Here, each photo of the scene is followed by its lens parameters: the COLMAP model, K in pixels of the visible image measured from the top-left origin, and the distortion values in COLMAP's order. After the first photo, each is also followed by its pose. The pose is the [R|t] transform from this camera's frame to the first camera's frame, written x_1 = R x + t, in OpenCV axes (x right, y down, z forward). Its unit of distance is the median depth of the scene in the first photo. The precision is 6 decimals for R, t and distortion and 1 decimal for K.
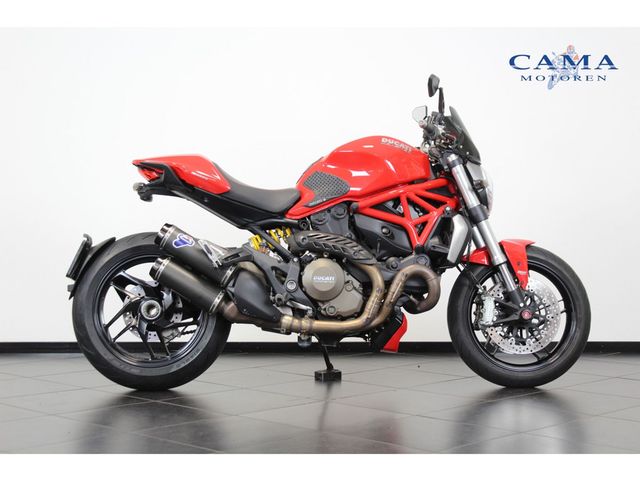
lens RADIAL K [[1188.0, 0, 320.0], [0, 1188.0, 240.0], [0, 0, 1]] dist [0.024333, 0.150585]
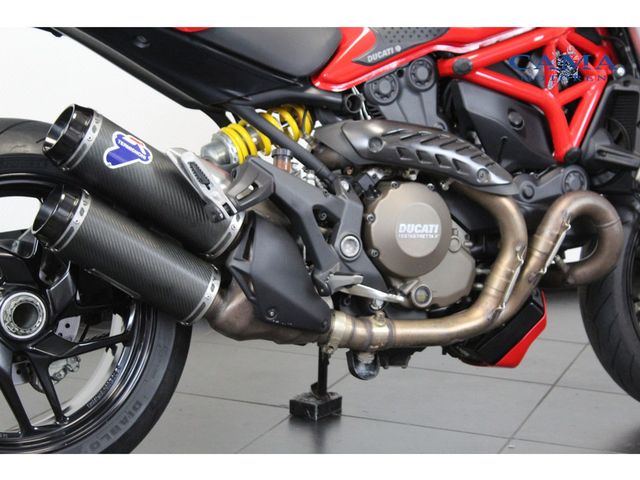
lens RADIAL K [[1482.1, 0, 320.0], [0, 1482.1, 240.0], [0, 0, 1]] dist [0.006901, 0.203566]
pose [[0.905970, -0.036841, 0.421736, -0.264312], [-0.025487, 0.989652, 0.141204, -0.041227], [-0.422575, -0.138675, 0.895656, 0.508878]]
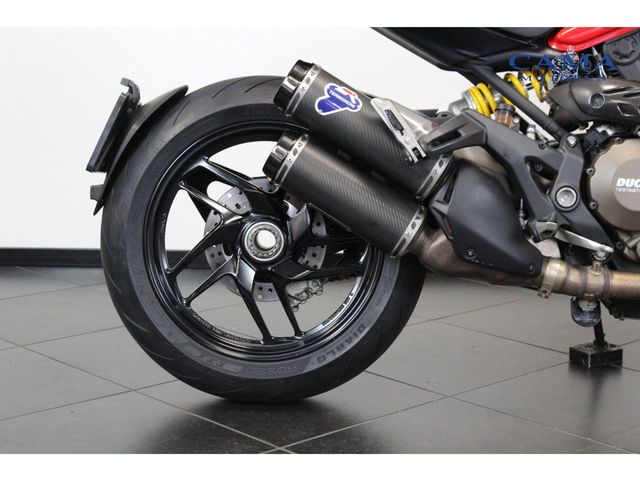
lens RADIAL K [[1250.9, 0, 320.0], [0, 1250.9, 240.0], [0, 0, 1]] dist [0.026298, 0.191344]
pose [[0.999184, 0.015806, -0.037170, -0.101336], [-0.009903, 0.988030, 0.153942, -0.019771], [0.039158, -0.153448, 0.987380, 0.505403]]
